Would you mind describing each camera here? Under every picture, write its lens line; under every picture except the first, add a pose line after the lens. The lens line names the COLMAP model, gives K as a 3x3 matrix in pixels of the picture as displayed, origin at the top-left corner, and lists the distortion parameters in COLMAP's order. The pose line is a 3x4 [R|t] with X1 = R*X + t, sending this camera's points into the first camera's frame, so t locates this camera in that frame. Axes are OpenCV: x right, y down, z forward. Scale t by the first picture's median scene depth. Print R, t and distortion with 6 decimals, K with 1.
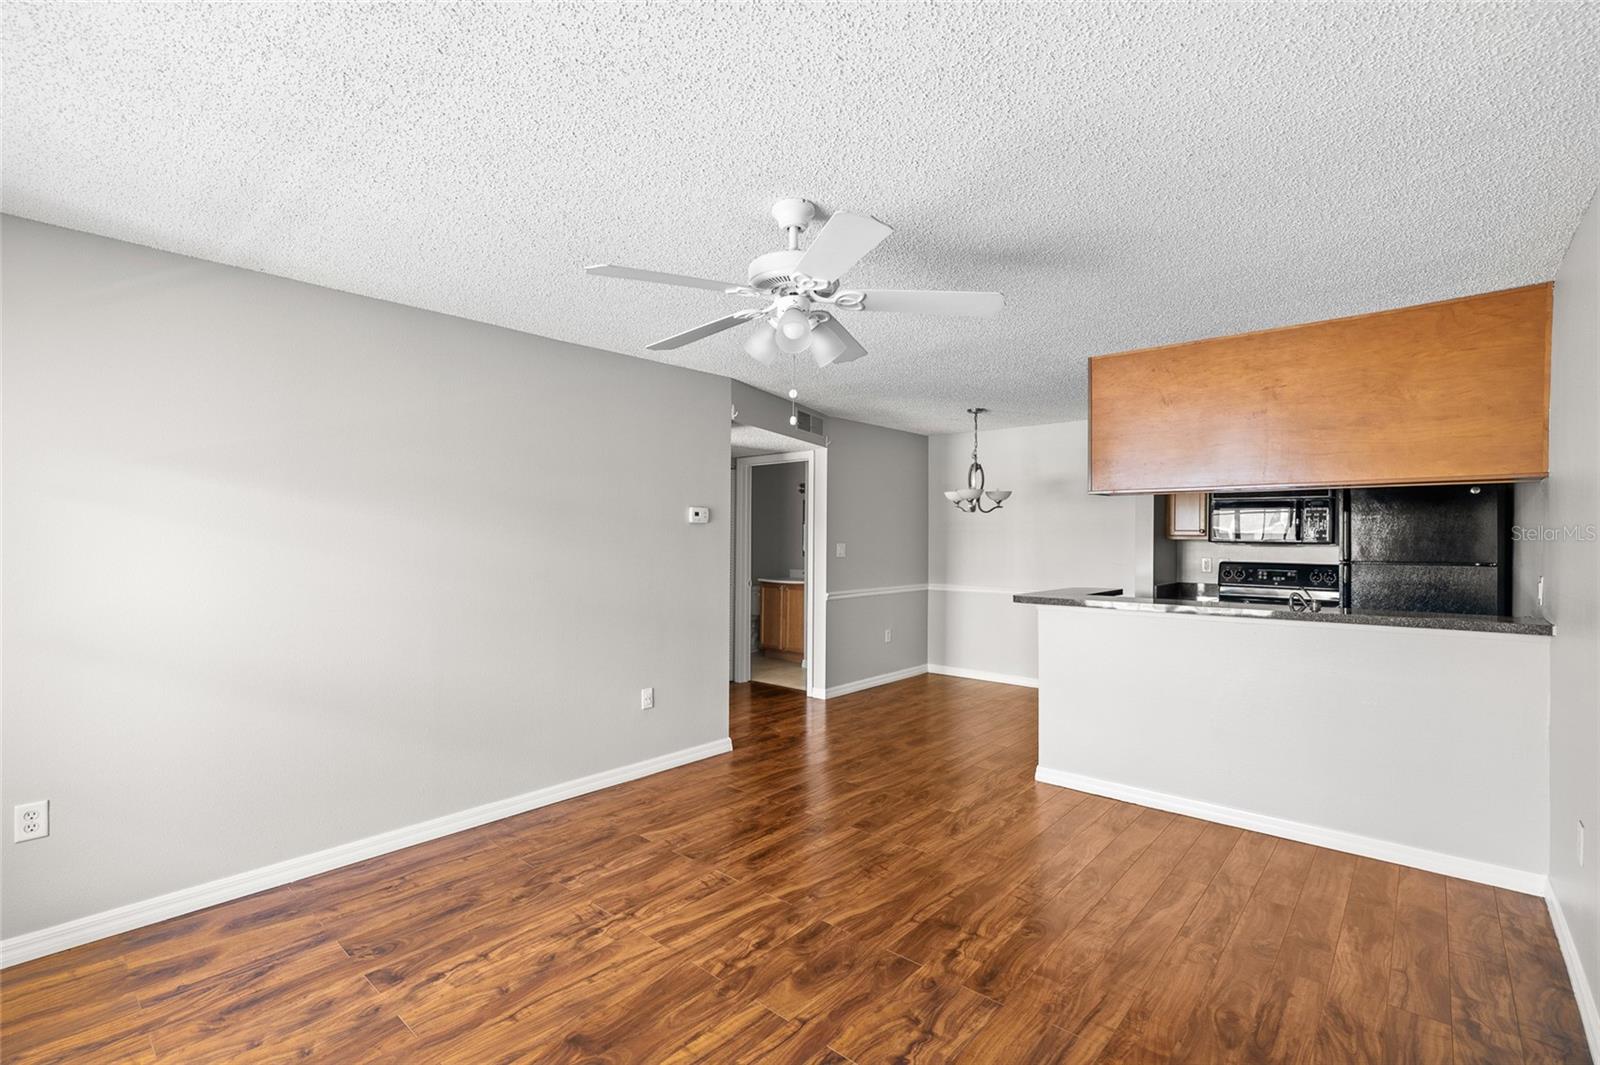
lens RADIAL K [[718.8, 0, 799.4], [0, 718.8, 538.3], [0, 0, 1]] dist [-0.006286, 0.002032]
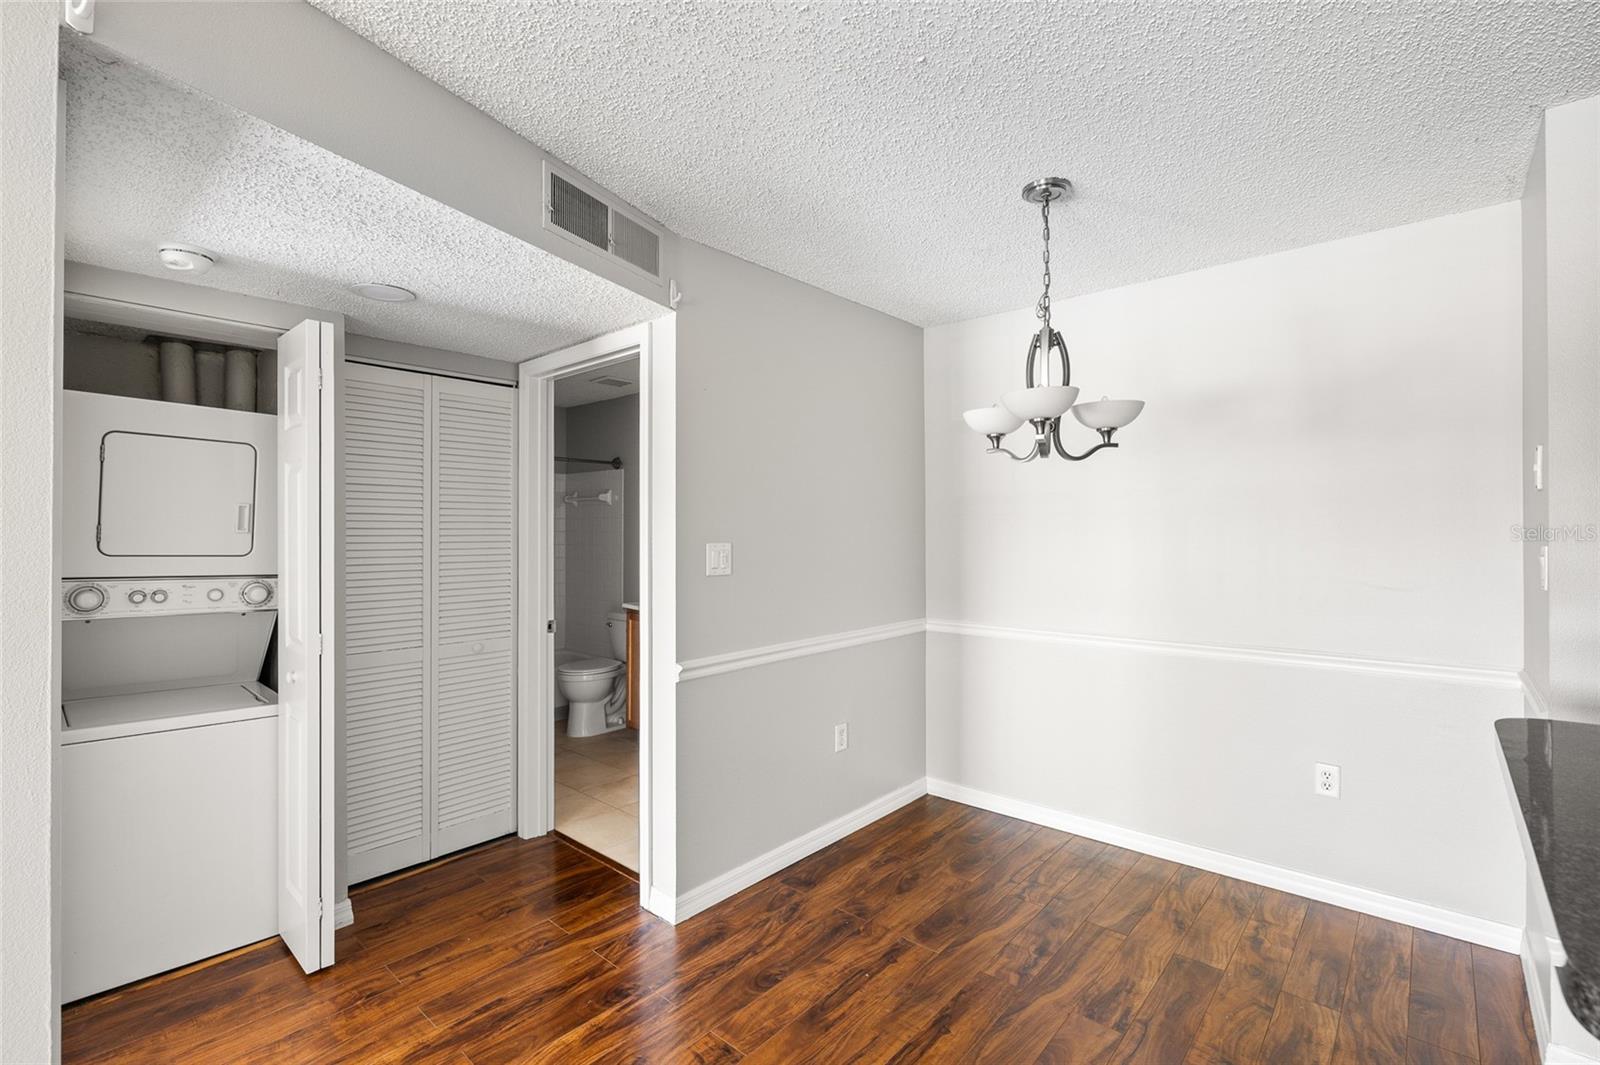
lens RADIAL K [[718.8, 0, 796.3], [0, 718.8, 527.8], [0, 0, 1]] dist [-0.006286, 0.002032]
pose [[0.999960, -0.006868, -0.005797, 0.199288], [0.006843, 0.999967, -0.004333, 0.000827], [0.005826, 0.004293, 0.999974, 1.076259]]
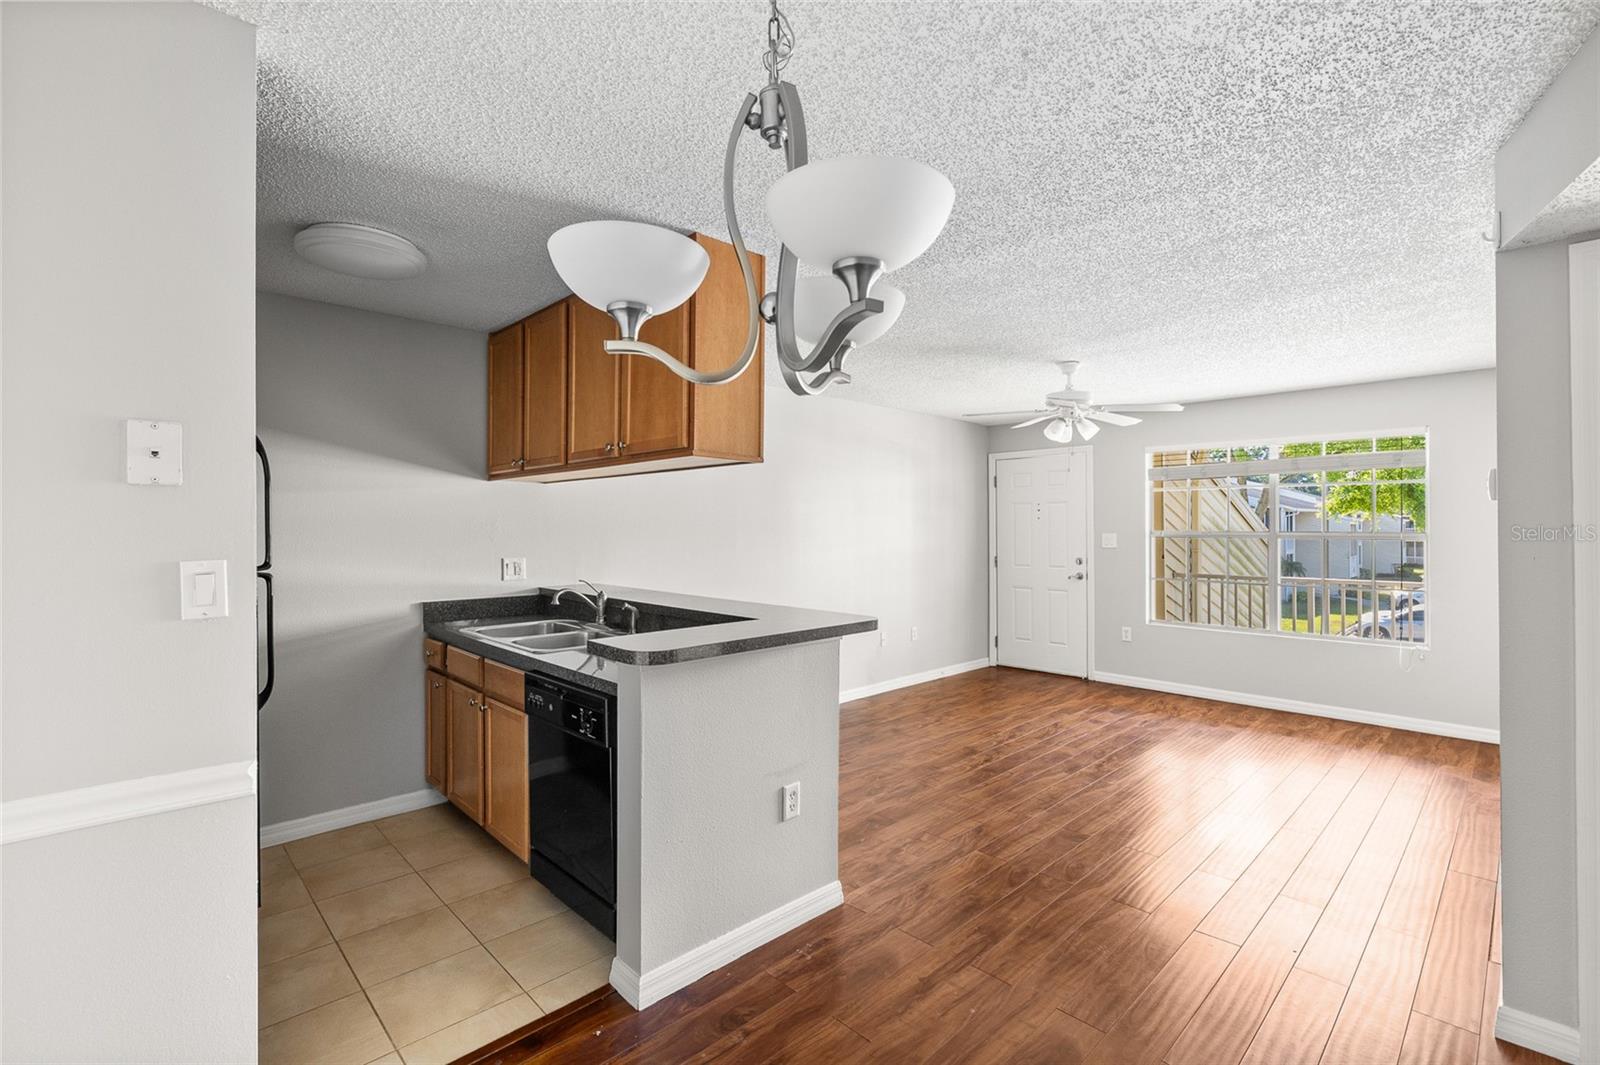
lens RADIAL K [[718.8, 0, 795.1], [0, 718.8, 522.8], [0, 0, 1]] dist [-0.006286, 0.002032]
pose [[-0.996897, -0.001203, 0.078707, 0.393463], [-0.001509, 0.999992, -0.003829, -0.004753], [-0.078702, -0.003936, -0.996890, 2.019373]]
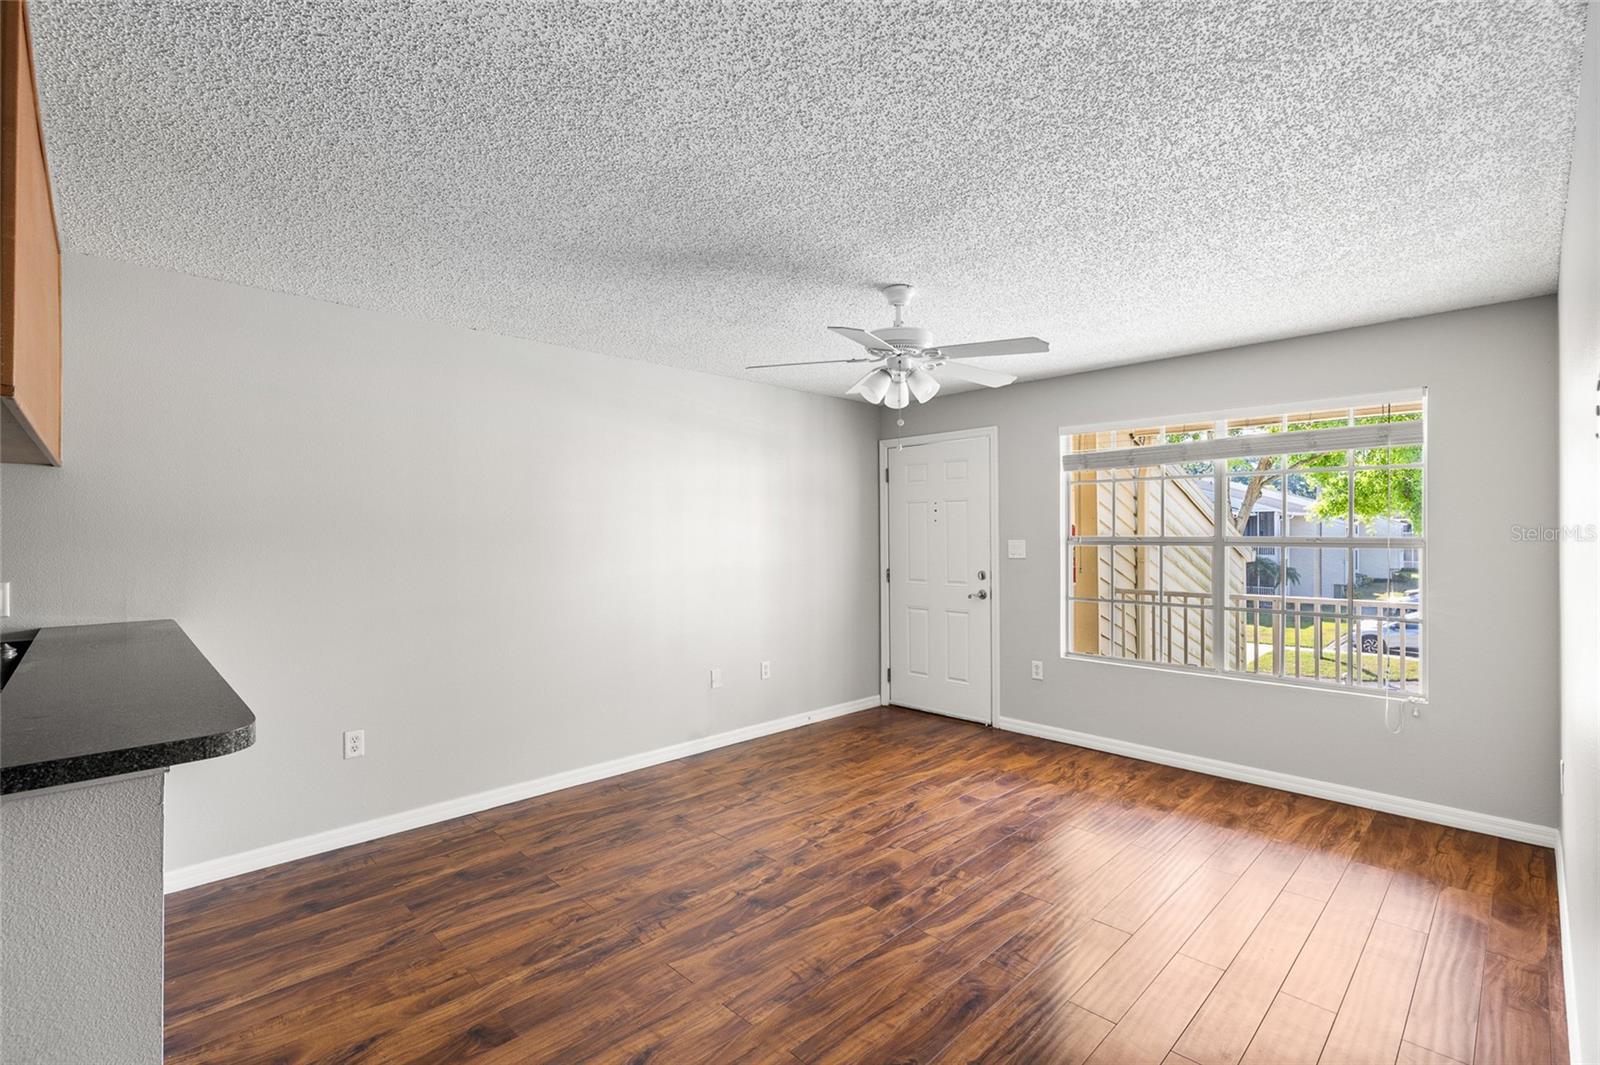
lens RADIAL K [[718.8, 0, 798.6], [0, 718.8, 535.2], [0, 0, 1]] dist [-0.006286, 0.002032]
pose [[-0.997268, 0.001784, 0.073846, 0.053099], [0.002135, 0.999987, 0.004667, -0.002845], [-0.073837, 0.004811, -0.997259, 1.566688]]
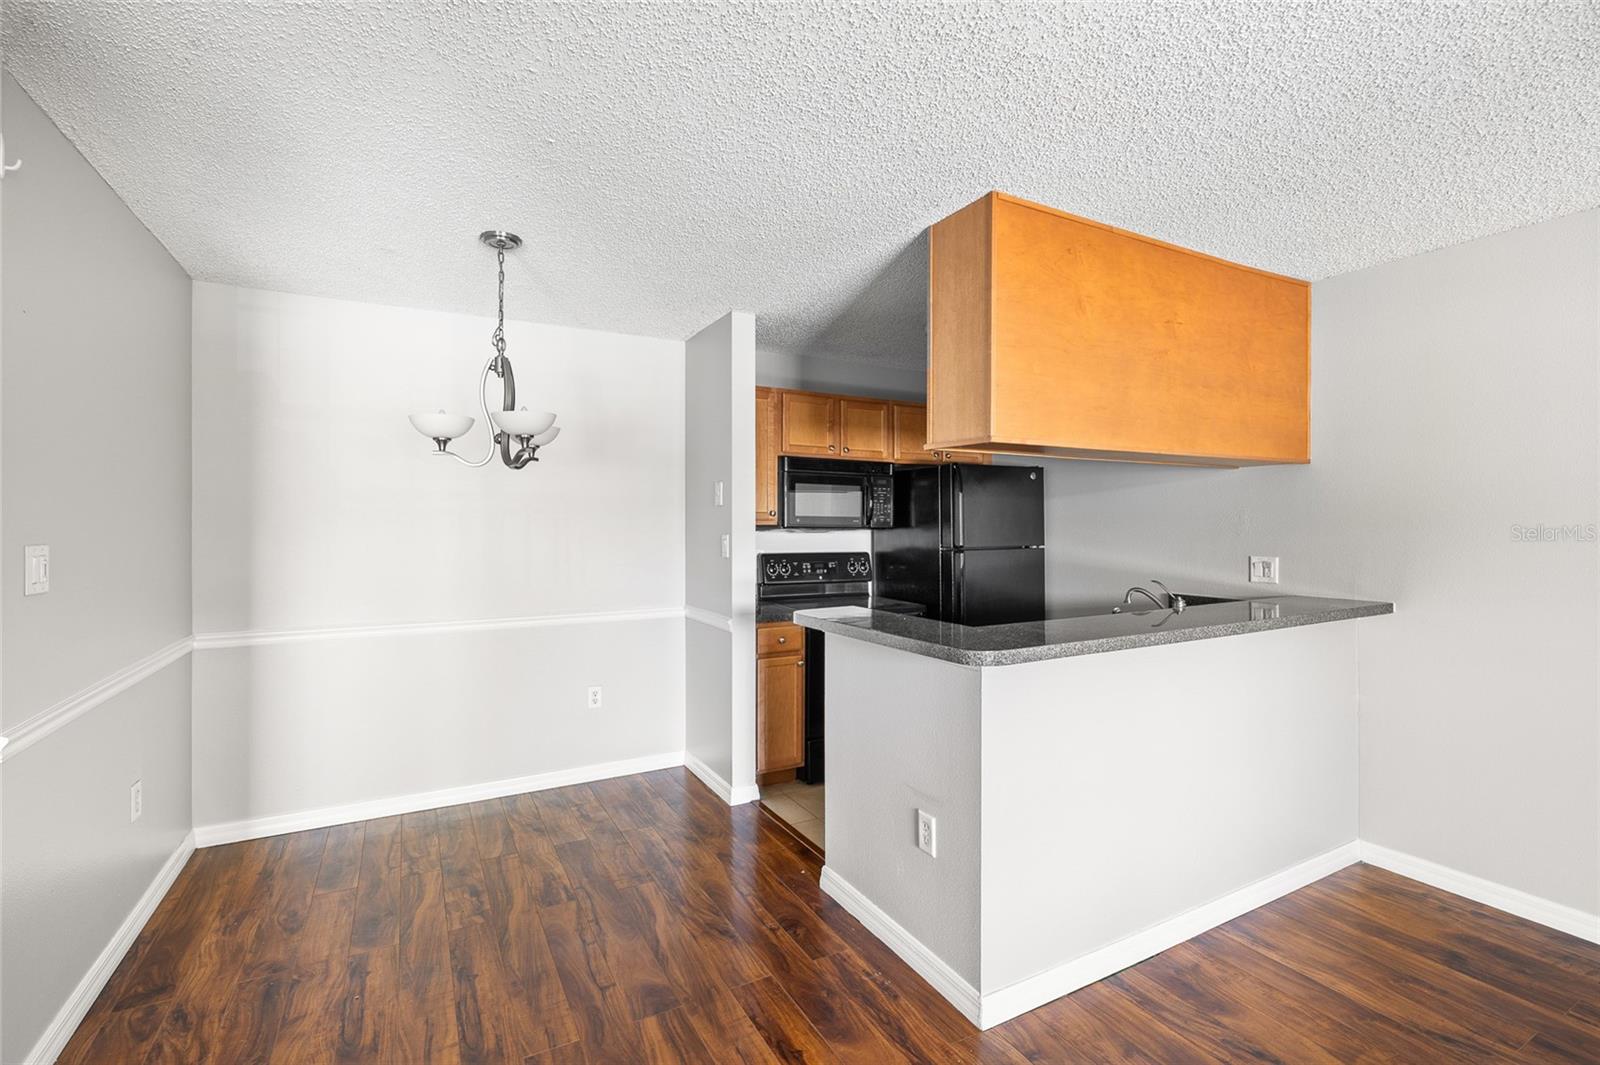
lens RADIAL K [[718.8, 0, 796.6], [0, 718.8, 523.1], [0, 0, 1]] dist [-0.006286, 0.002032]
pose [[0.342579, -0.001810, 0.939487, -0.194141], [0.004214, 0.999991, 0.000390, -0.000551], [-0.939479, 0.003825, 0.342584, 1.164143]]
